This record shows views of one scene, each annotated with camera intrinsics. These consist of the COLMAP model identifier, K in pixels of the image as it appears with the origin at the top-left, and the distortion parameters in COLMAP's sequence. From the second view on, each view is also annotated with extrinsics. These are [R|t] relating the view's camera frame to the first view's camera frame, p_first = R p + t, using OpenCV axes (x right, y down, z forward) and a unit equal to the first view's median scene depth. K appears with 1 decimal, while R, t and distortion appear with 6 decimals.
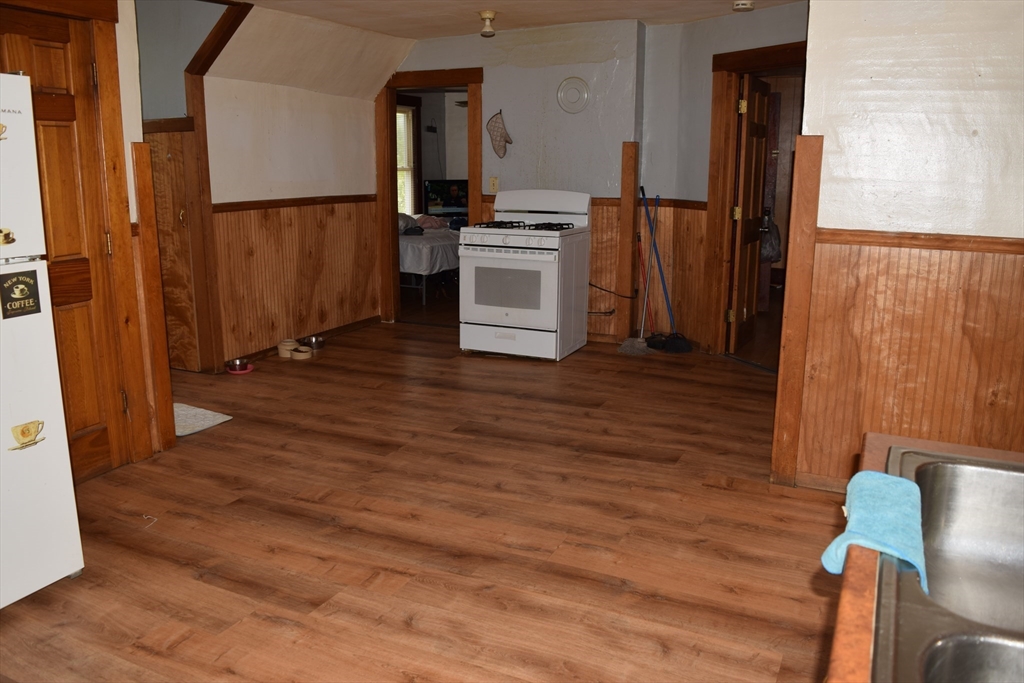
lens RADIAL K [[805.9, 0, 507.6], [0, 805.9, 339.1], [0, 0, 1]] dist [-0.094213, 0.021773]
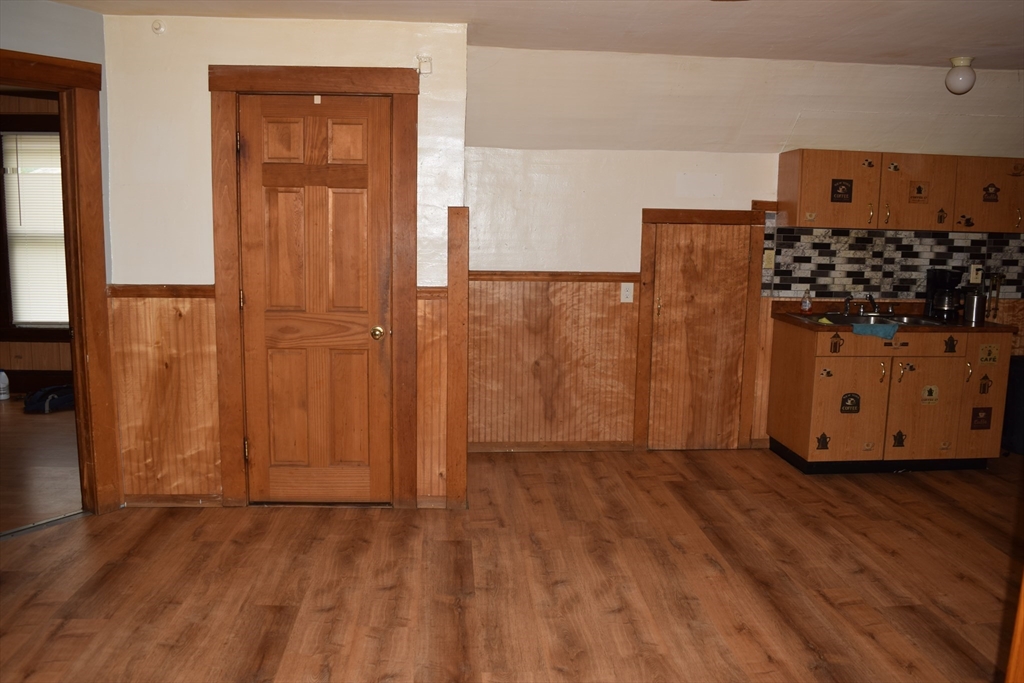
lens RADIAL K [[805.9, 0, 508.6], [0, 805.9, 338.2], [0, 0, 1]] dist [-0.094213, 0.021773]
pose [[-0.504139, -0.144450, 0.851456, -0.611867], [0.163199, 0.952215, 0.258173, -0.322402], [-0.848062, 0.269111, -0.456475, 1.347586]]
